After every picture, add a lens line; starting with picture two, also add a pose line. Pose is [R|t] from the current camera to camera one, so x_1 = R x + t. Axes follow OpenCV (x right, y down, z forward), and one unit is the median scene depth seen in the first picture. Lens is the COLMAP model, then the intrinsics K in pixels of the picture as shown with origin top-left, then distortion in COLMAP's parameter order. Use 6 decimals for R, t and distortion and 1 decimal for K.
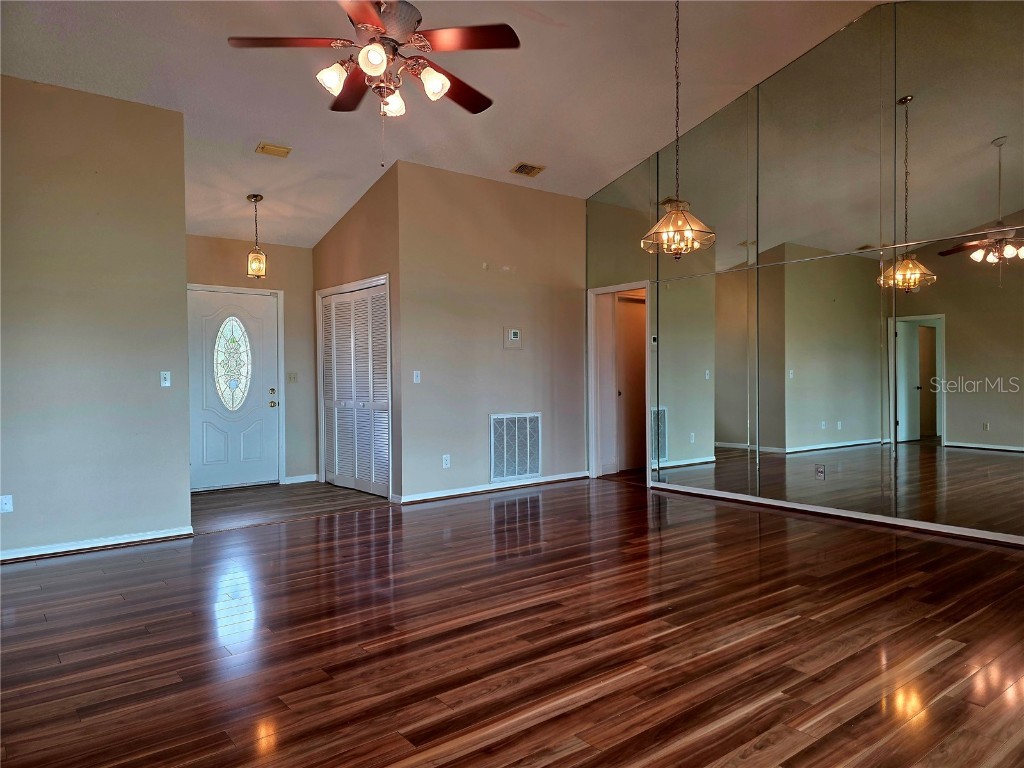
lens RADIAL K [[677.6, 0, 512.0], [0, 677.6, 384.0], [0, 0, 1]] dist [0.092737, -0.092772]
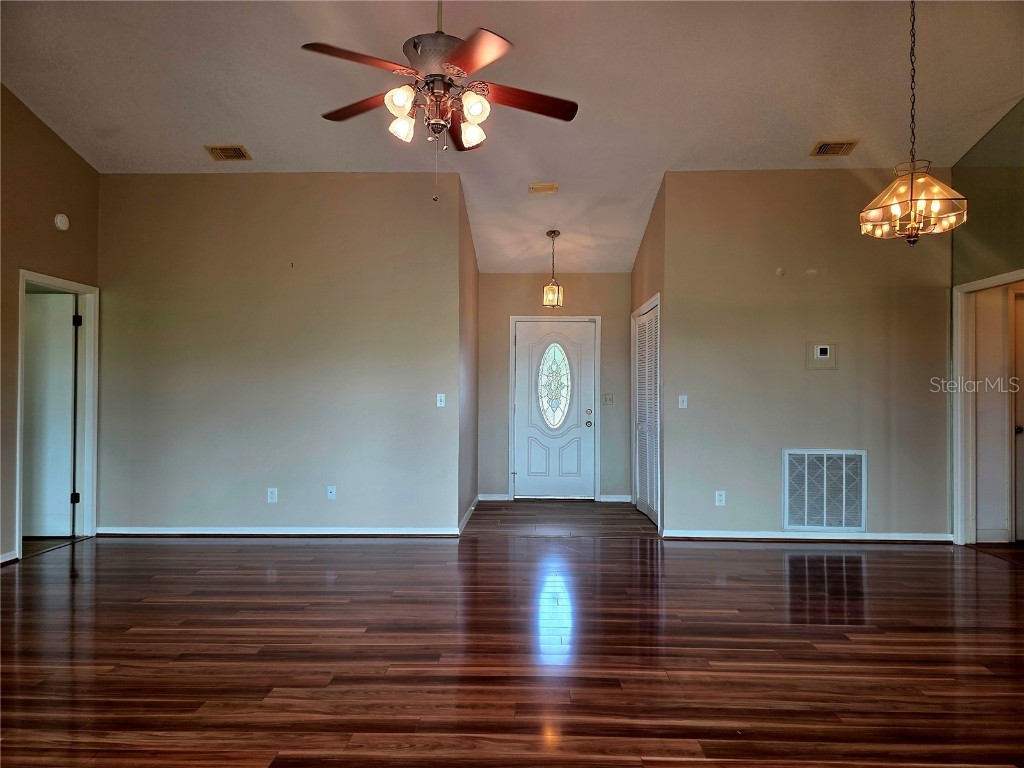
lens RADIAL K [[677.3, 0, 515.7], [0, 677.3, 390.2], [0, 0, 1]] dist [0.091435, -0.097718]
pose [[0.771095, 0.010388, -0.636635, 0.256656], [-0.020169, 0.999764, -0.008116, -0.013683], [0.636400, 0.019098, 0.771123, 0.137193]]
